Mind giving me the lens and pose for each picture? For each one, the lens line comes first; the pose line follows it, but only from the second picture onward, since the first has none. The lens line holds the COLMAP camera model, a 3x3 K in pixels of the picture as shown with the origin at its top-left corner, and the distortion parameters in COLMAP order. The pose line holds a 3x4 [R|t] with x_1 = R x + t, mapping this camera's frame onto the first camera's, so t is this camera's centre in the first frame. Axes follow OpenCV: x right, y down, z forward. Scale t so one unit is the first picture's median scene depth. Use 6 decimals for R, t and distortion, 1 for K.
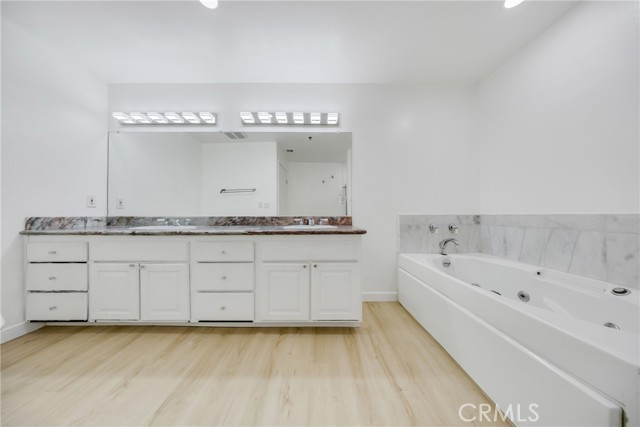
lens RADIAL K [[188.1, 0, 319.0], [0, 188.1, 214.3], [0, 0, 1]] dist [-0.002175, -0.000481]
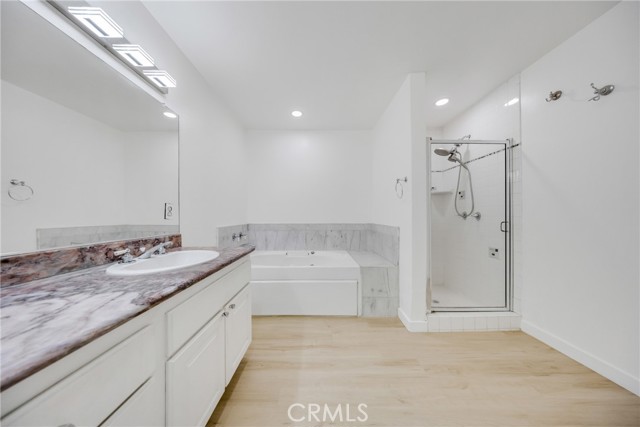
lens RADIAL K [[188.1, 0, 319.8], [0, 188.1, 215.2], [0, 0, 1]] dist [-0.002175, -0.000481]
pose [[-0.002978, 0.002264, 0.999993, -0.812608], [-0.001543, 0.999996, -0.002268, -0.087197], [-0.999994, -0.001550, -0.002974, 0.703367]]
